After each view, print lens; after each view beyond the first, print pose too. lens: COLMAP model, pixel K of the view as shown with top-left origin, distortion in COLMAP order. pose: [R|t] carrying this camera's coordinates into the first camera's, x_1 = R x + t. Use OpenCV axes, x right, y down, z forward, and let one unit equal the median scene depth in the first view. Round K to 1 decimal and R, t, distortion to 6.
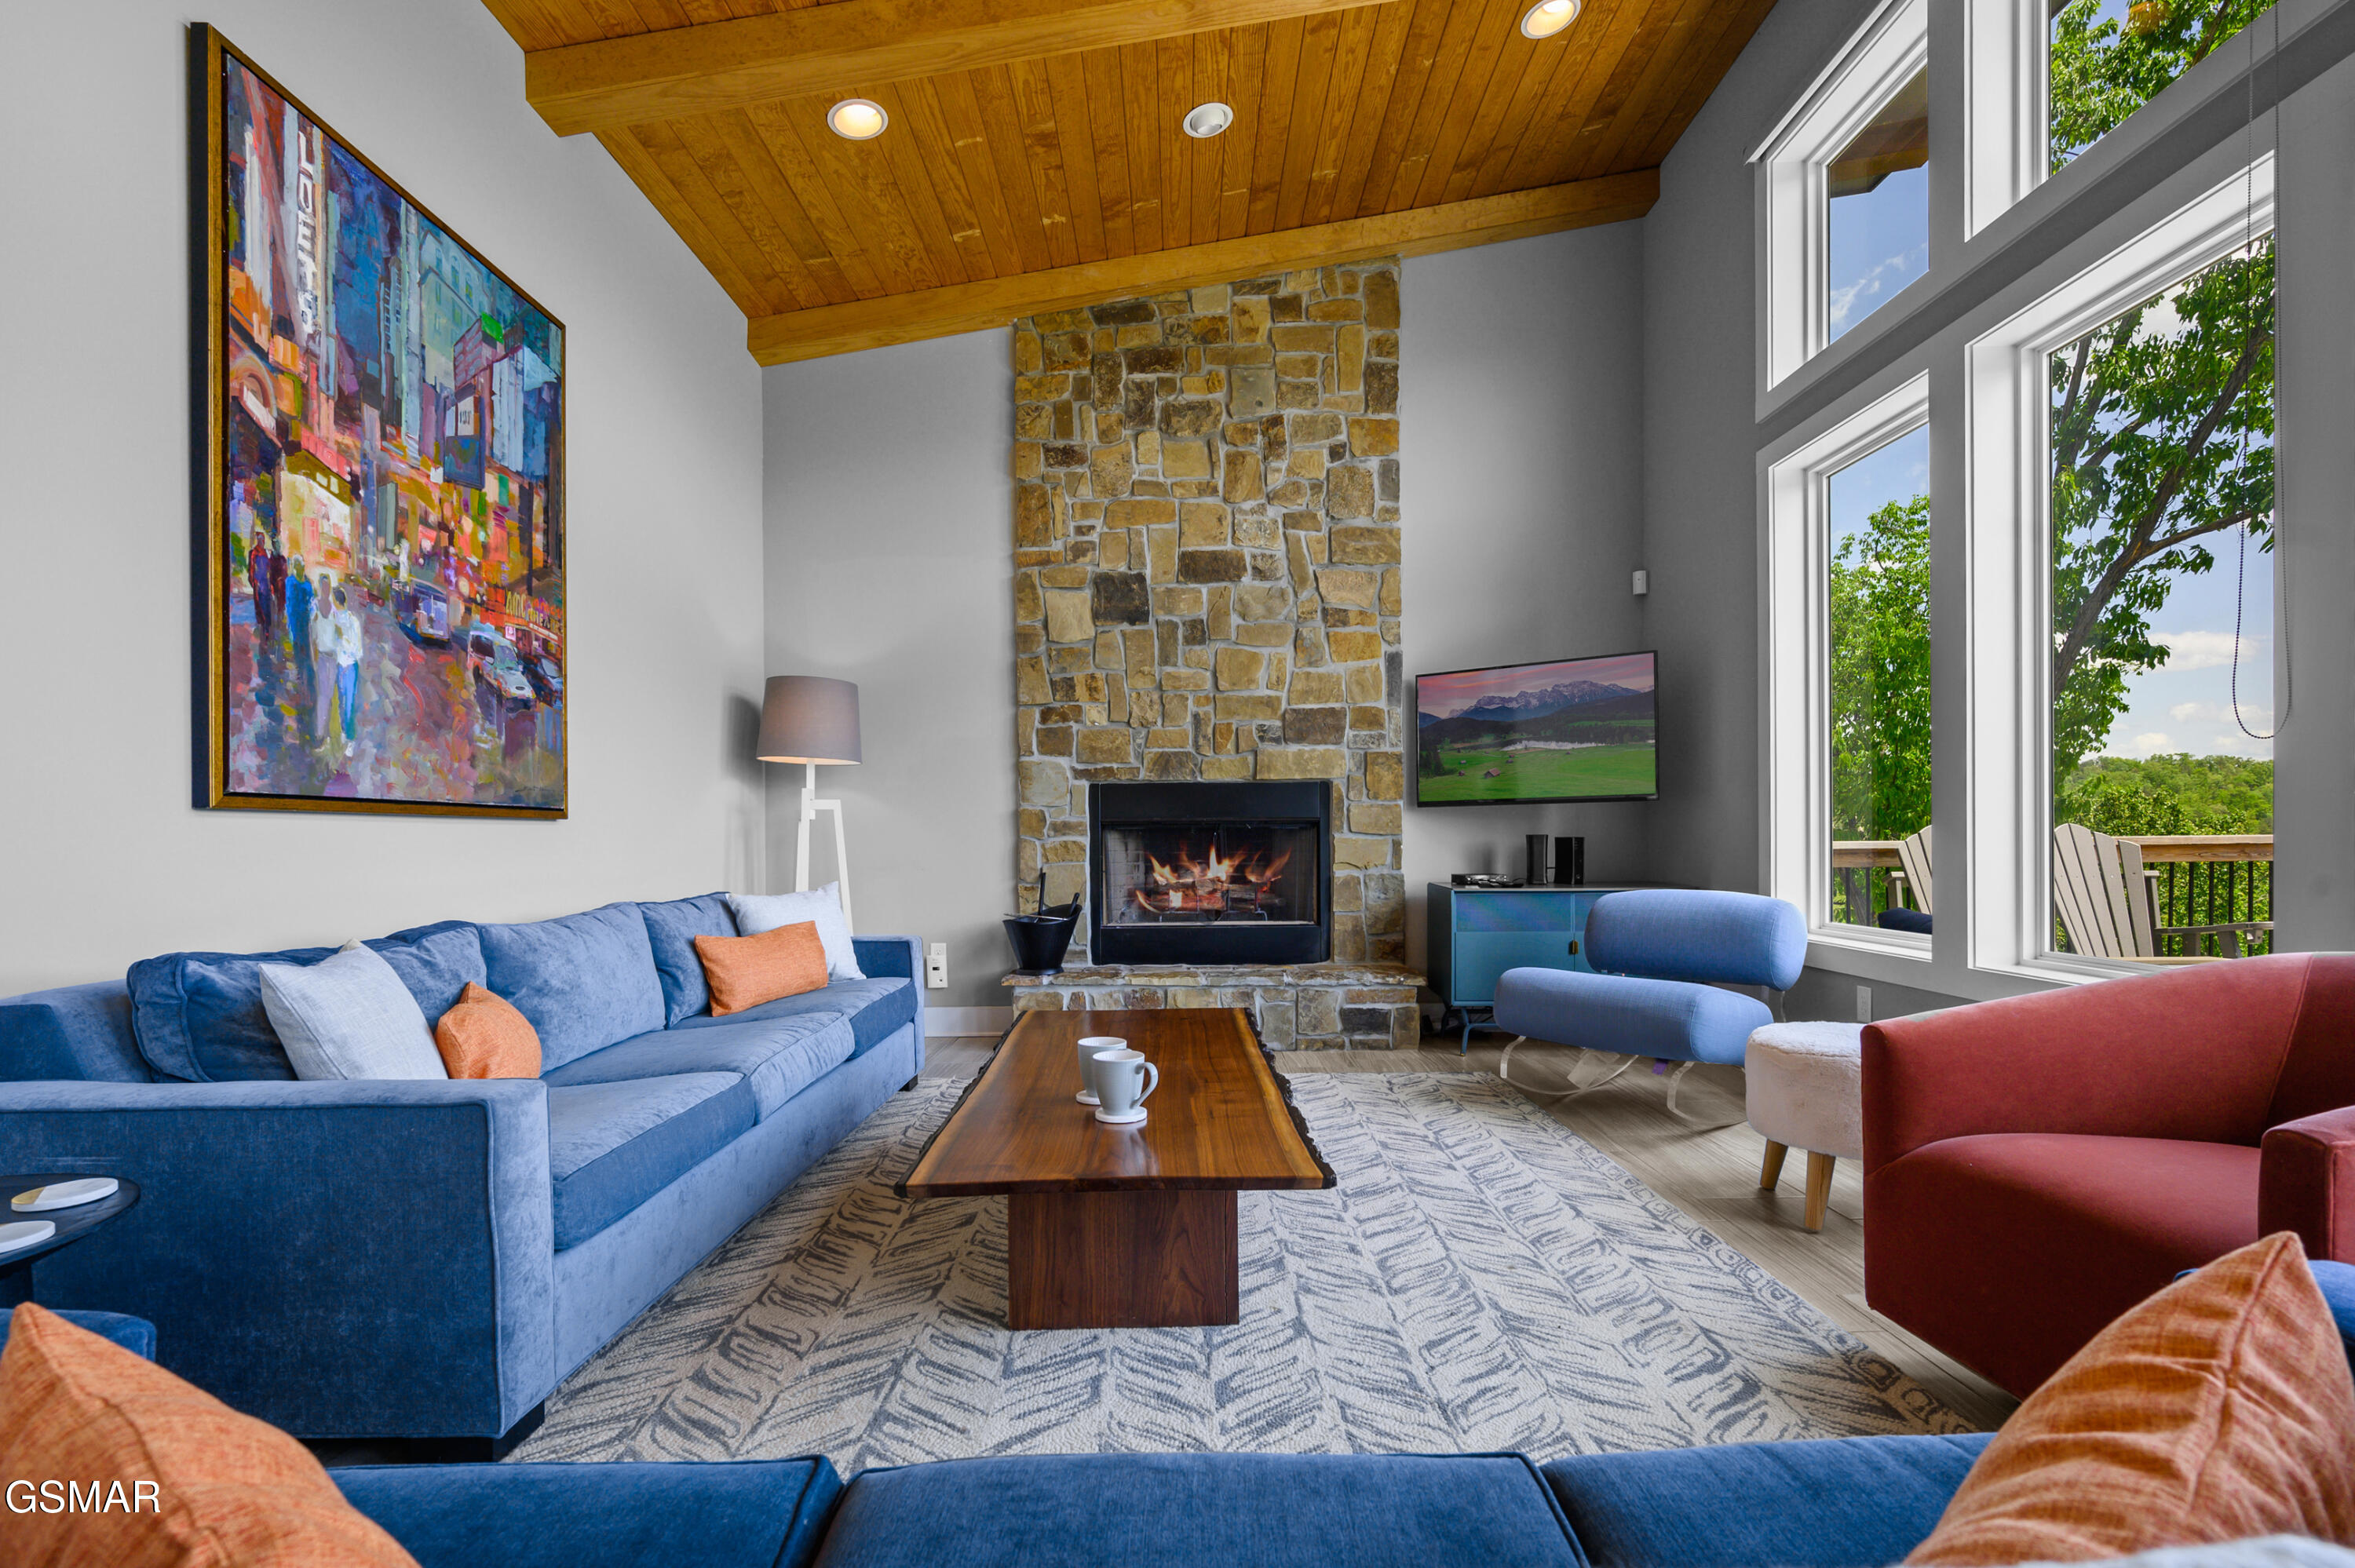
lens RADIAL K [[1076.6, 0, 1183.2], [0, 1076.6, 820.4], [0, 0, 1]] dist [-0.000478, -0.000744]
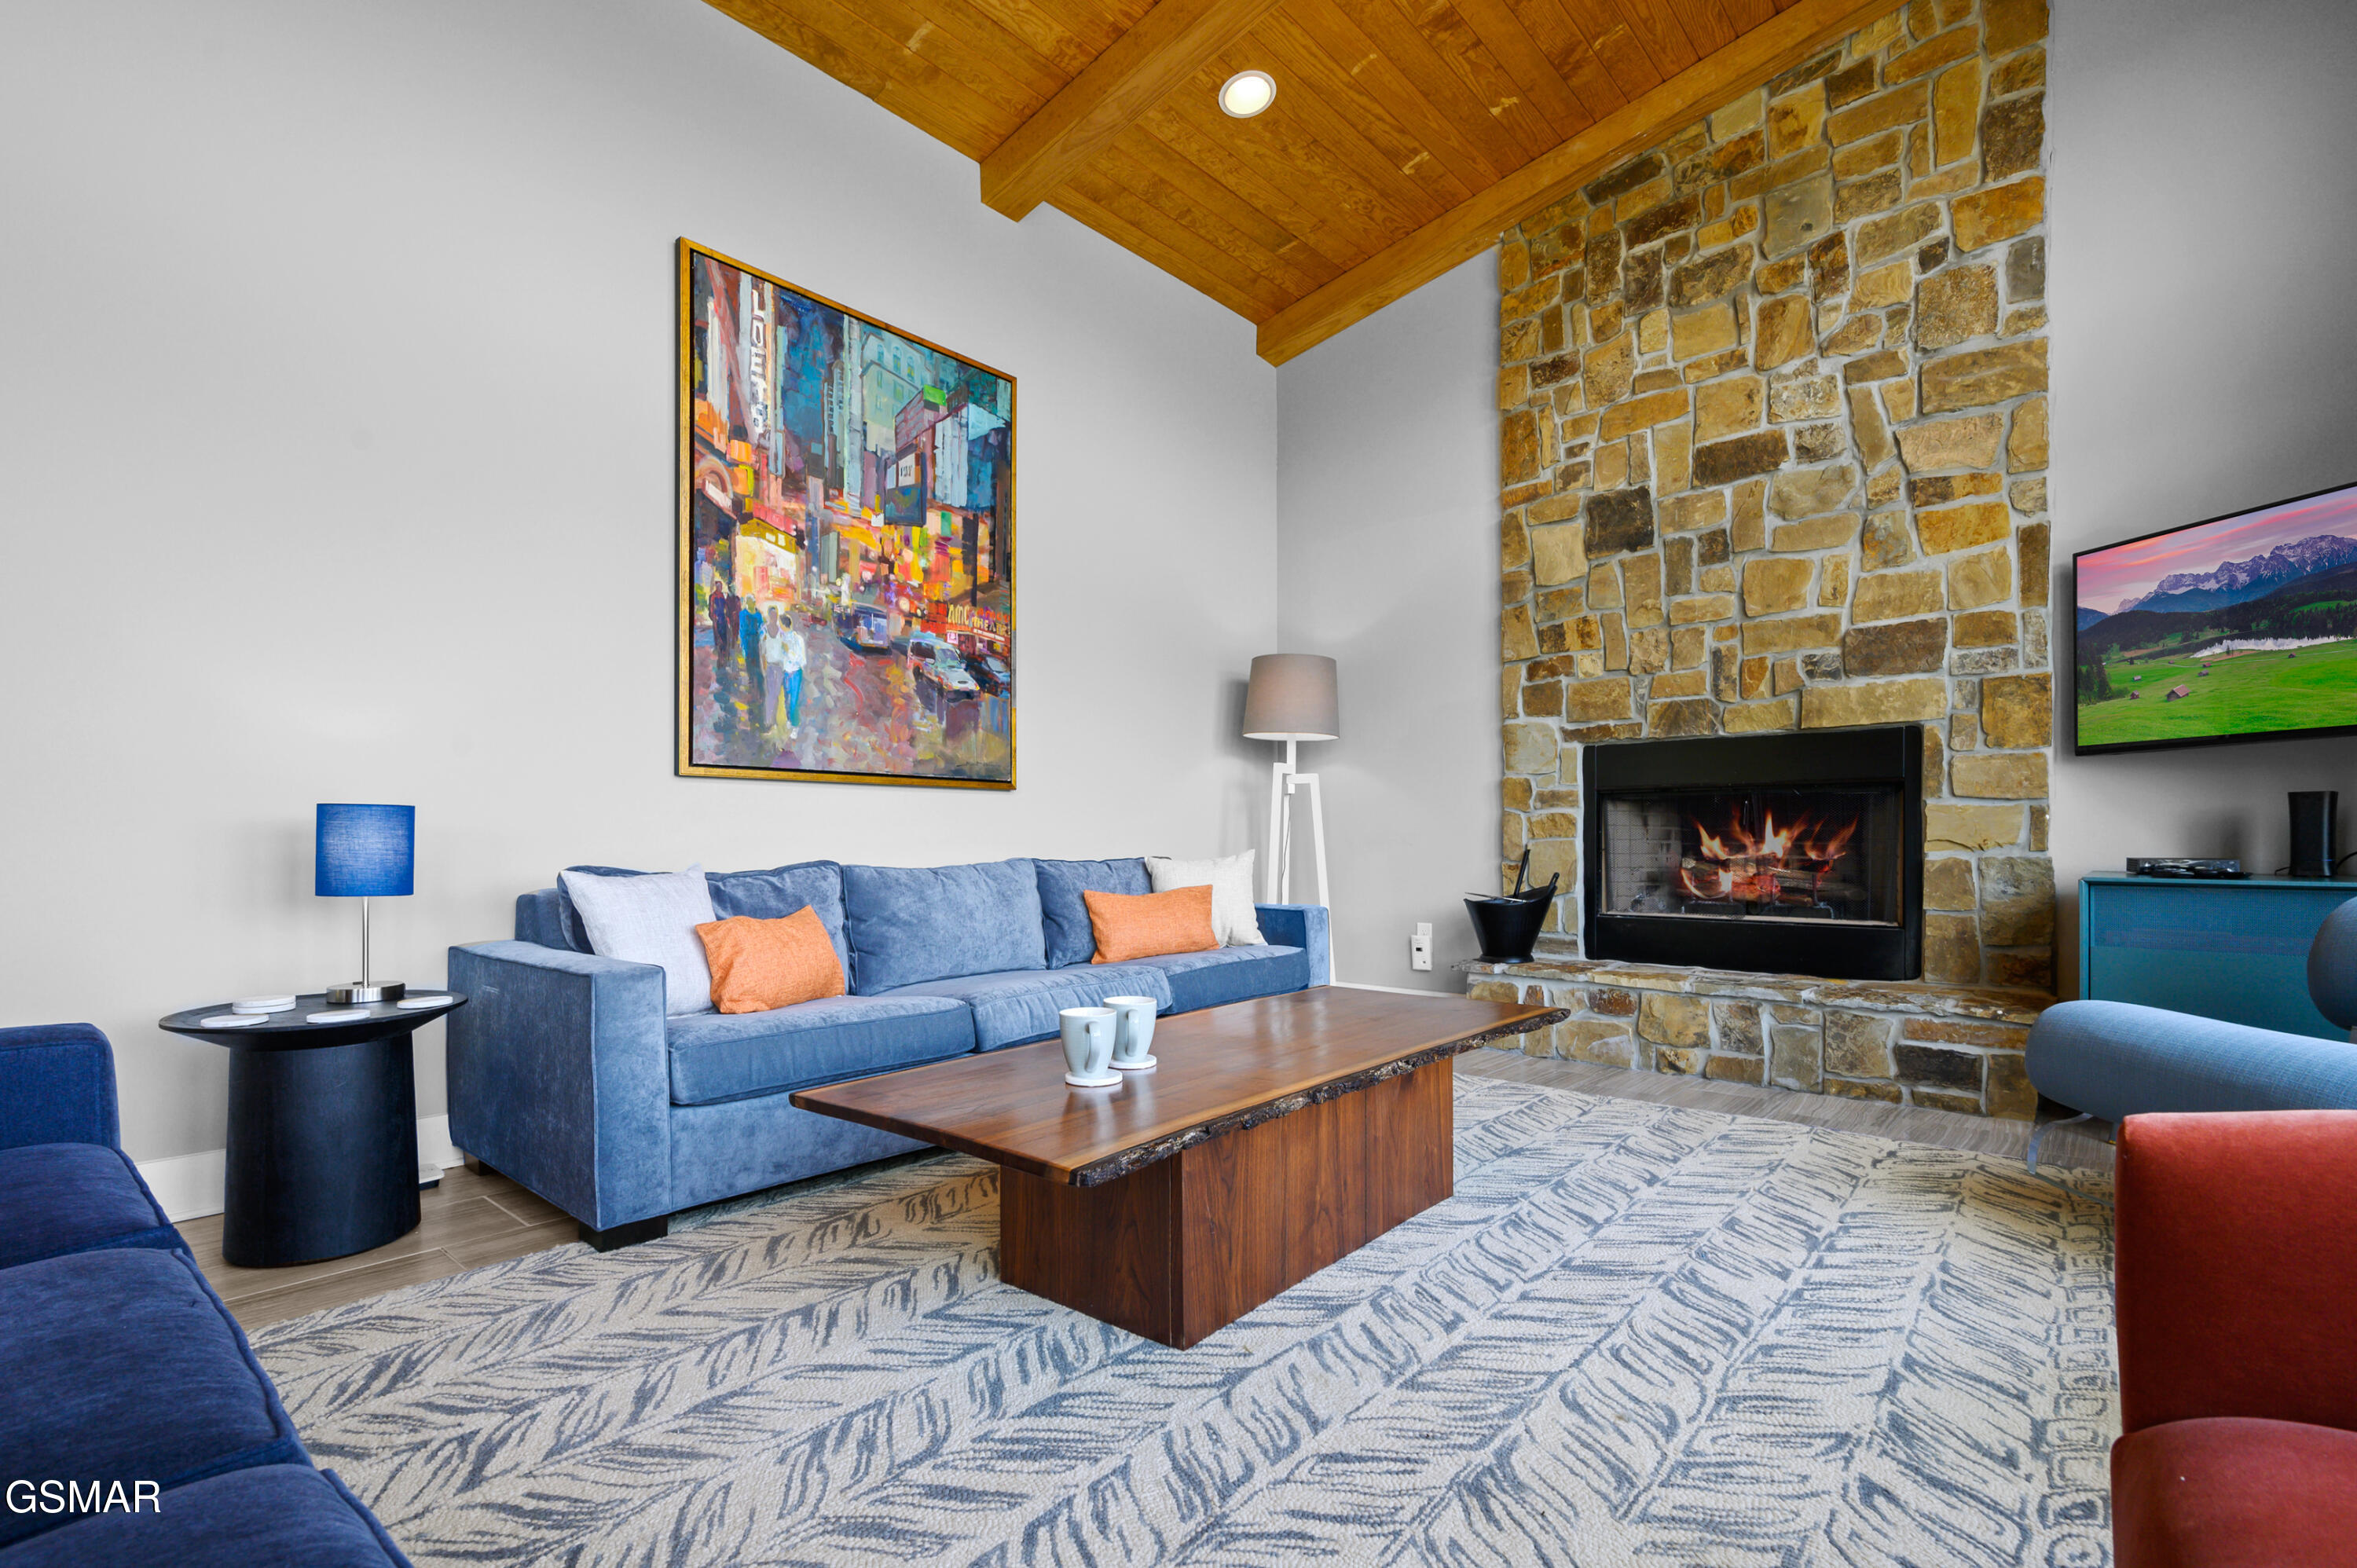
lens RADIAL K [[1077.6, 0, 1184.2], [0, 1077.6, 820.4], [0, 0, 1]] dist [-0.000478, -0.000744]
pose [[0.749822, -0.005913, -0.661613, 0.264522], [0.006646, 0.999977, -0.001405, 0.026295], [0.661607, -0.003344, 0.749844, 0.165725]]
